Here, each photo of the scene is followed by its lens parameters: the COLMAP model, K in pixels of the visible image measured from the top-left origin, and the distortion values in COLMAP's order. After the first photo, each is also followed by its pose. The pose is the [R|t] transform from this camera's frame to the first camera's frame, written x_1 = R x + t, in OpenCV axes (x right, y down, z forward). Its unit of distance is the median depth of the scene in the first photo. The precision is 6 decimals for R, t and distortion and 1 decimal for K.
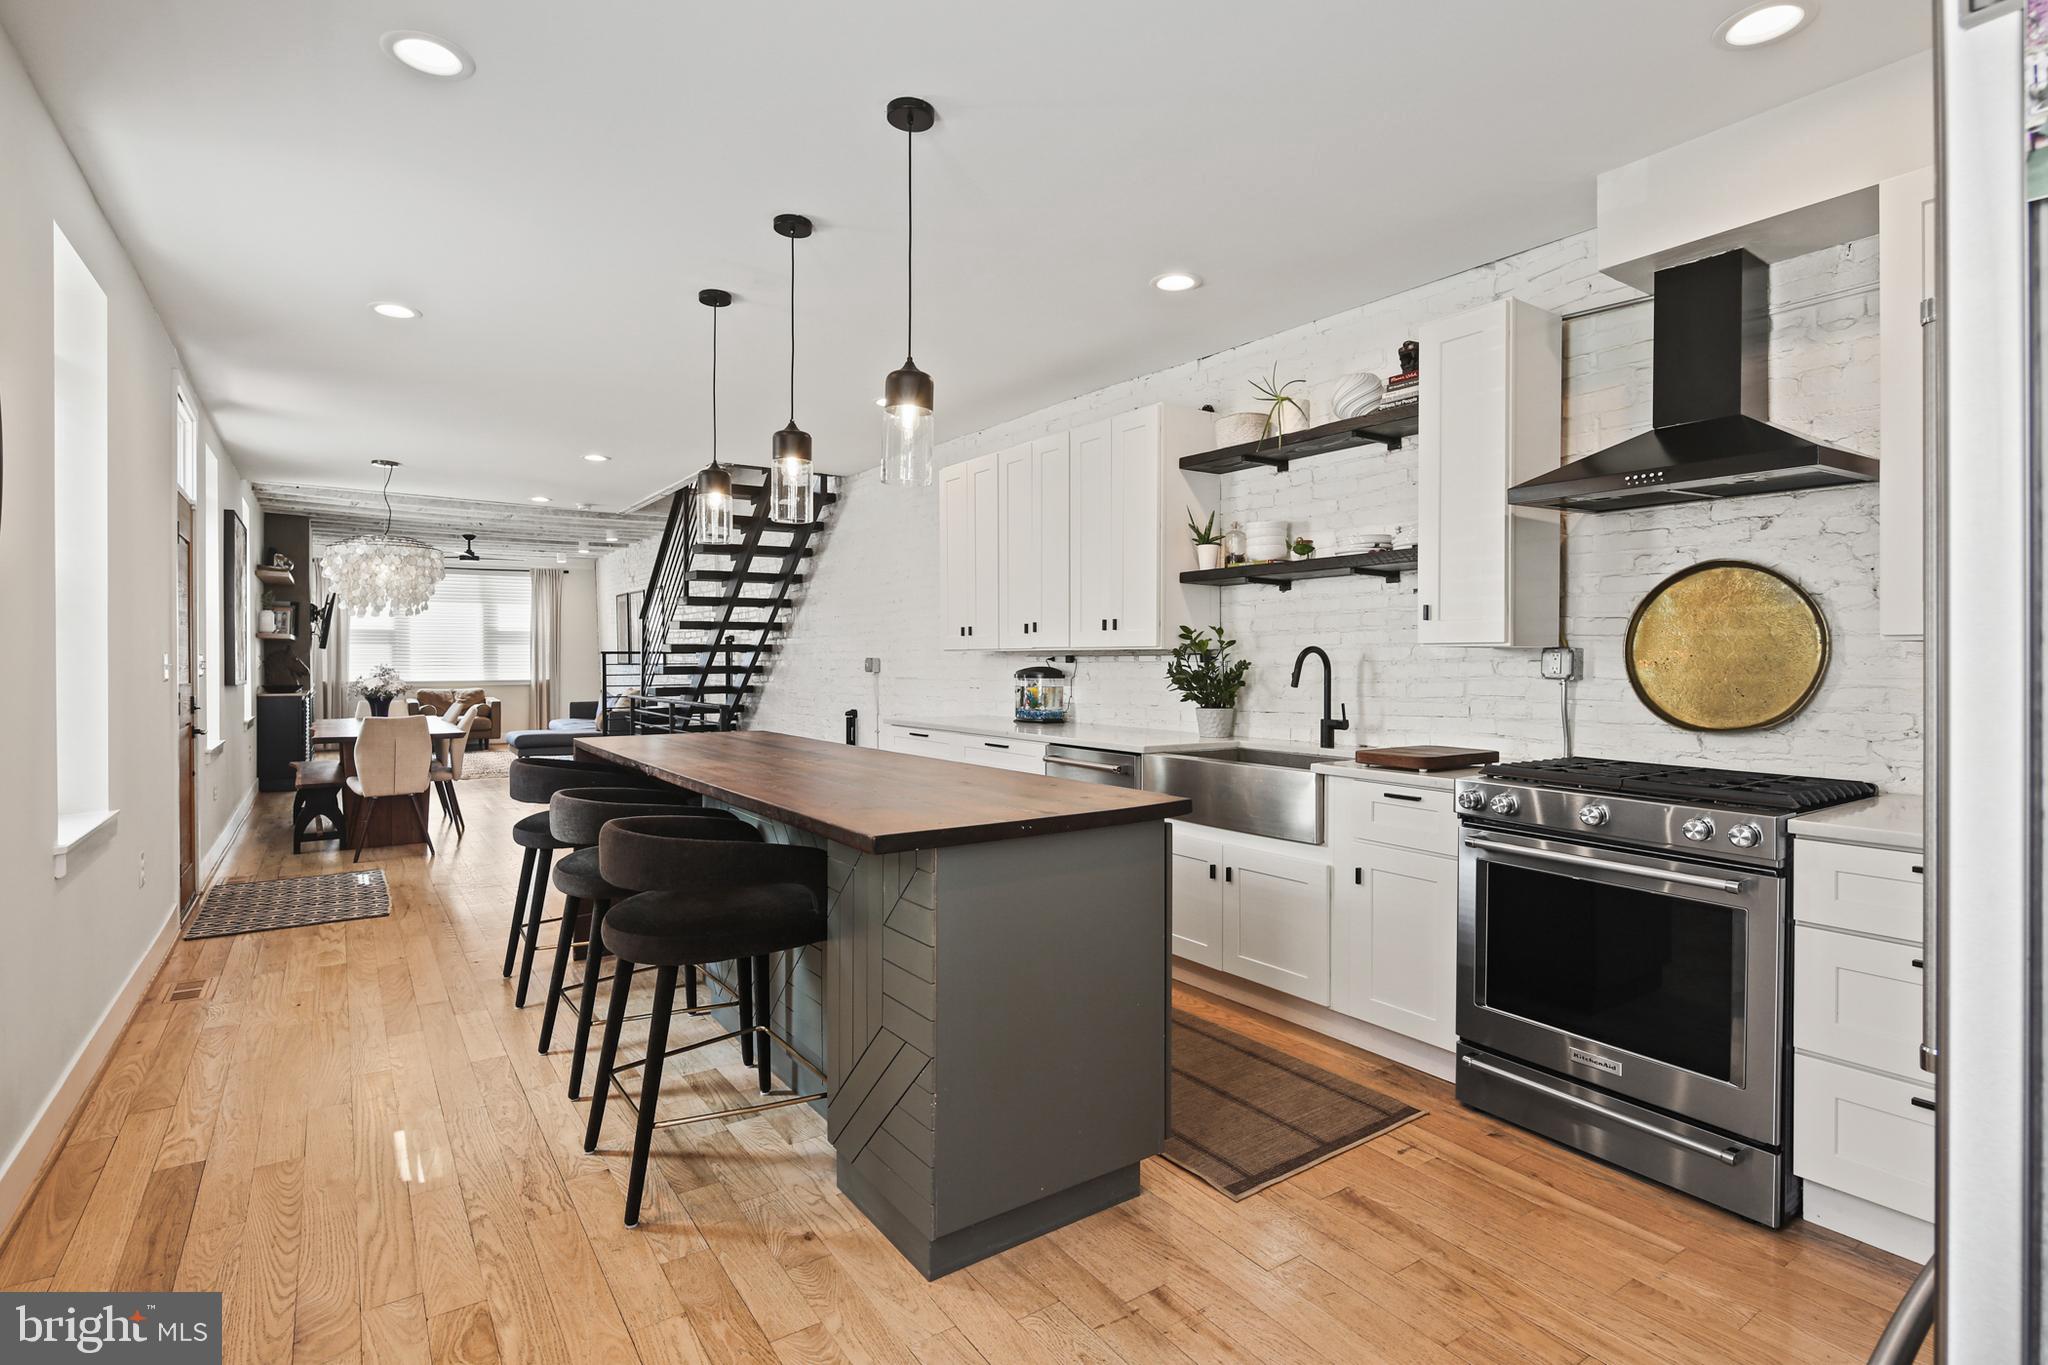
lens RADIAL K [[998.9, 0, 1013.3], [0, 998.9, 665.8], [0, 0, 1]] dist [-0.000206, -0.001429]
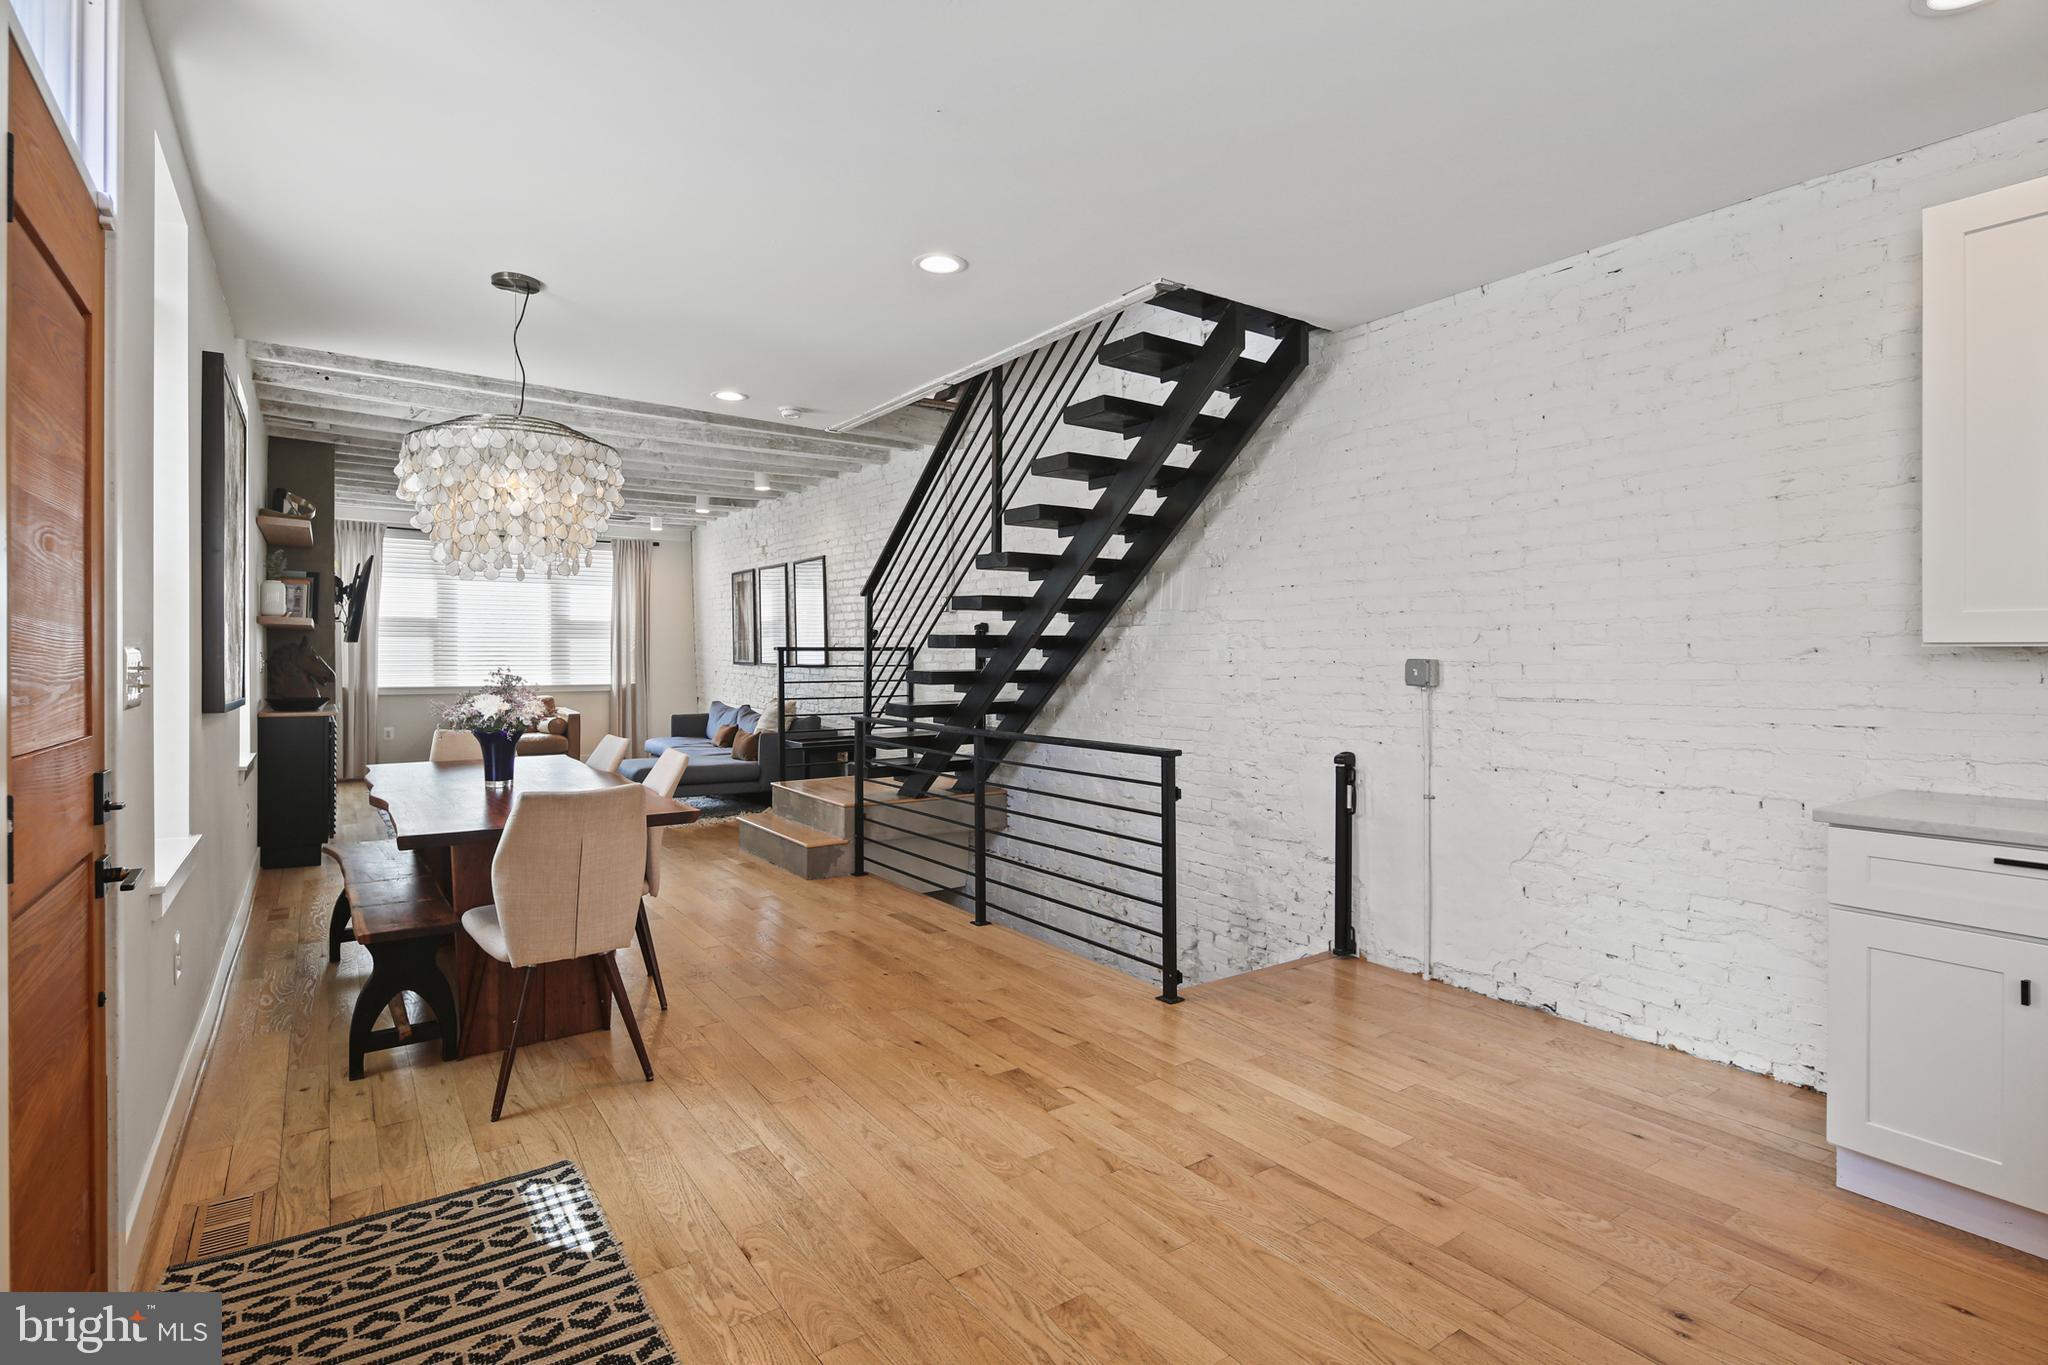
lens RADIAL K [[998.9, 0, 1022.1], [0, 998.9, 659.9], [0, 0, 1]] dist [-0.000206, -0.001429]
pose [[0.999903, 0.001254, 0.013906, -0.279699], [-0.001208, 0.999994, -0.003340, -0.003938], [-0.013910, 0.003323, 0.999898, 0.358037]]
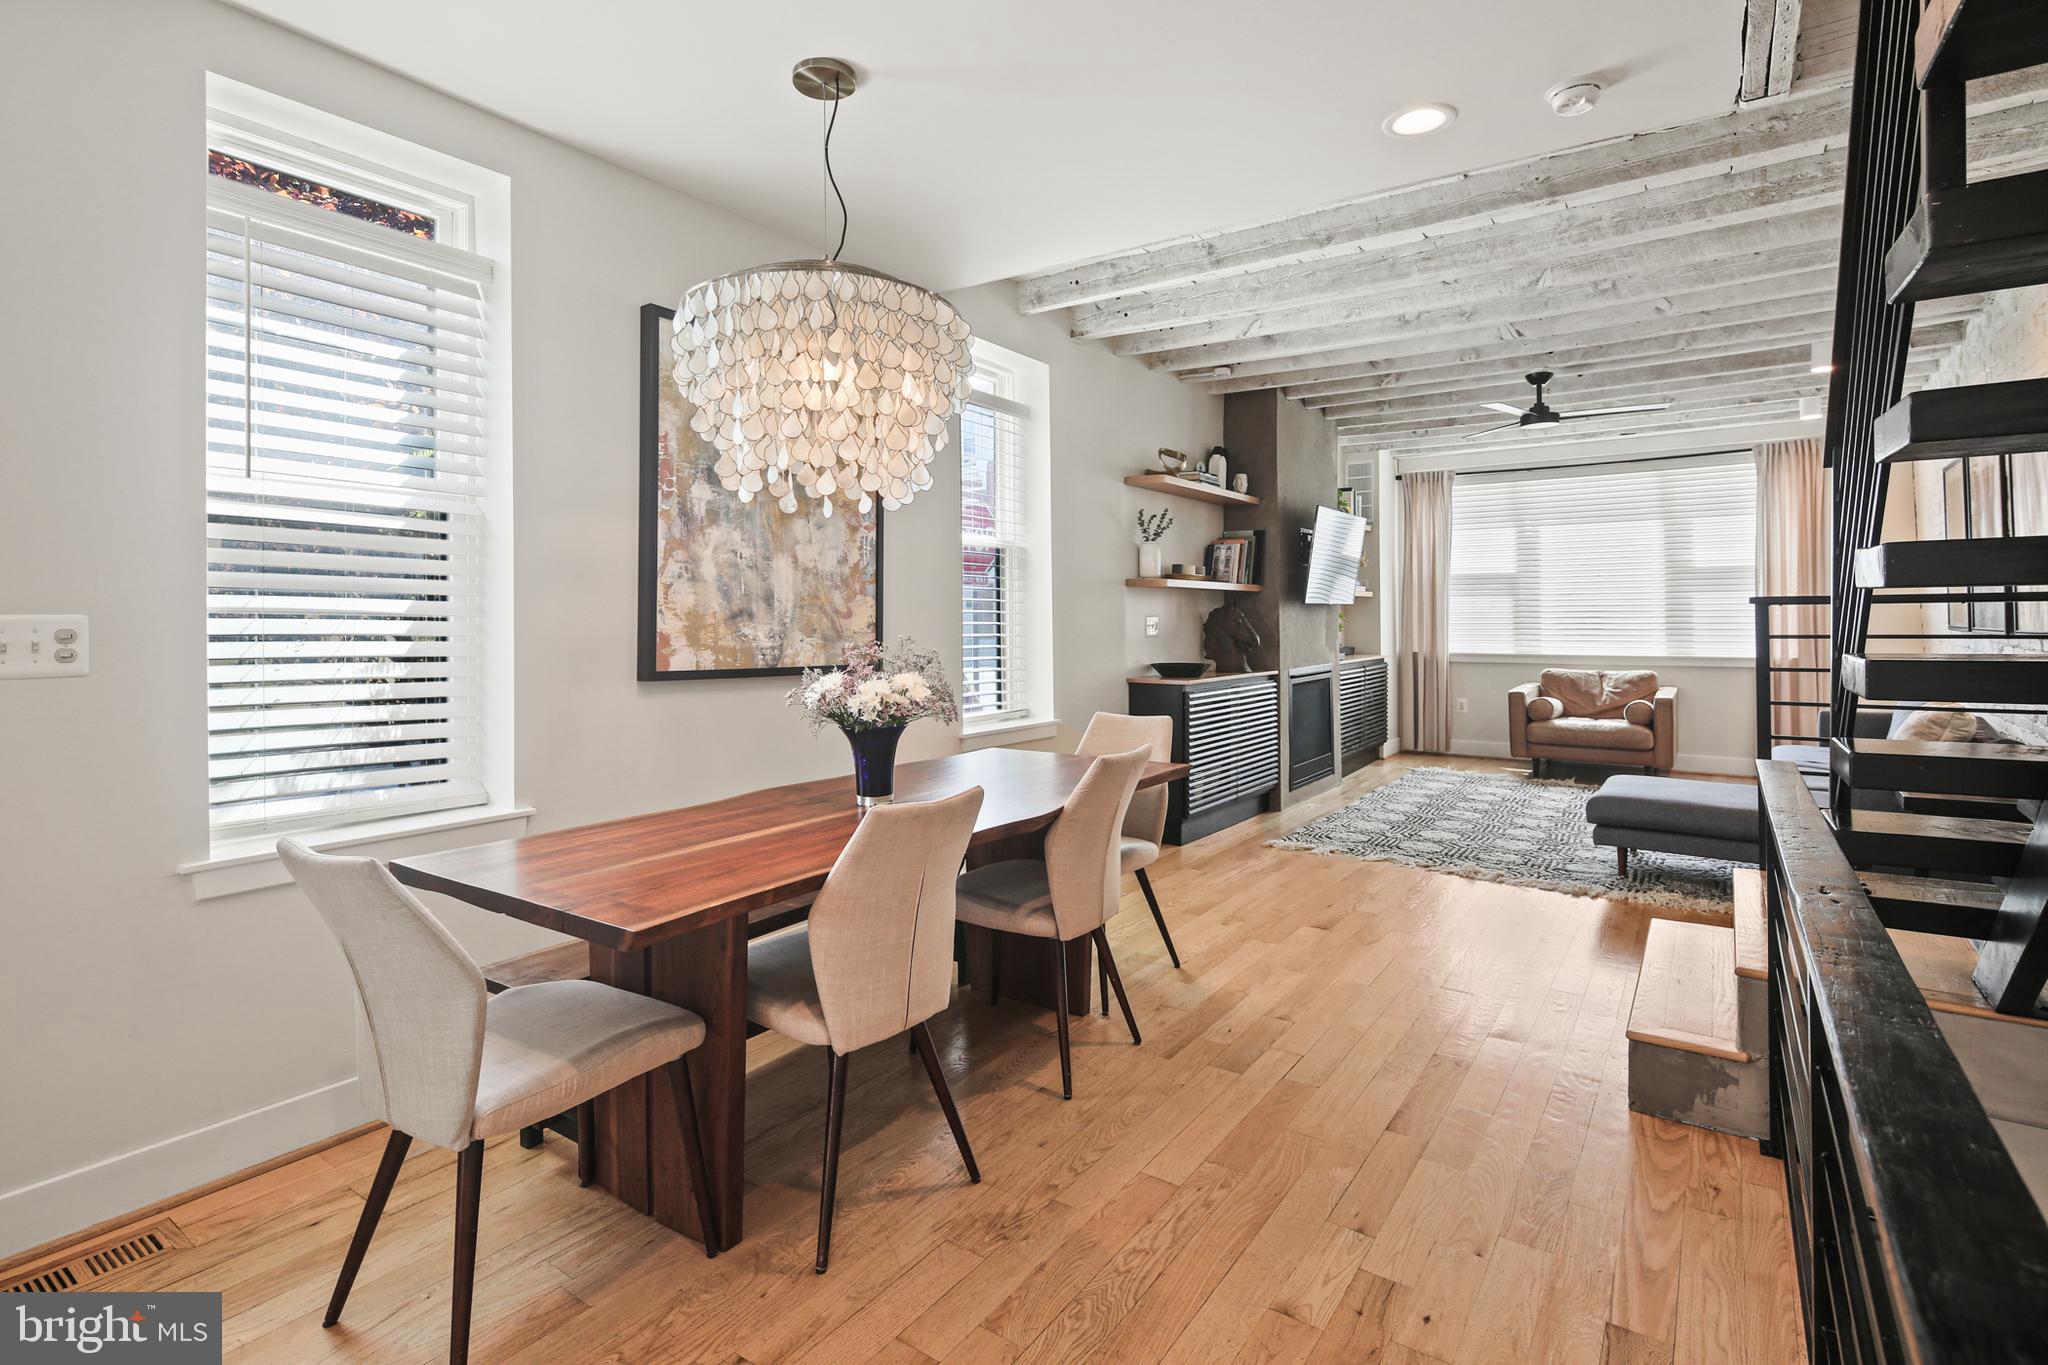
lens RADIAL K [[998.9, 0, 1006.5], [0, 998.9, 618.9], [0, 0, 1]] dist [-0.000206, -0.001429]
pose [[0.347142, -0.002643, -0.937809, -0.203237], [-0.001866, 0.999992, -0.003509, -0.005932], [0.937811, 0.002968, 0.347134, 0.705749]]
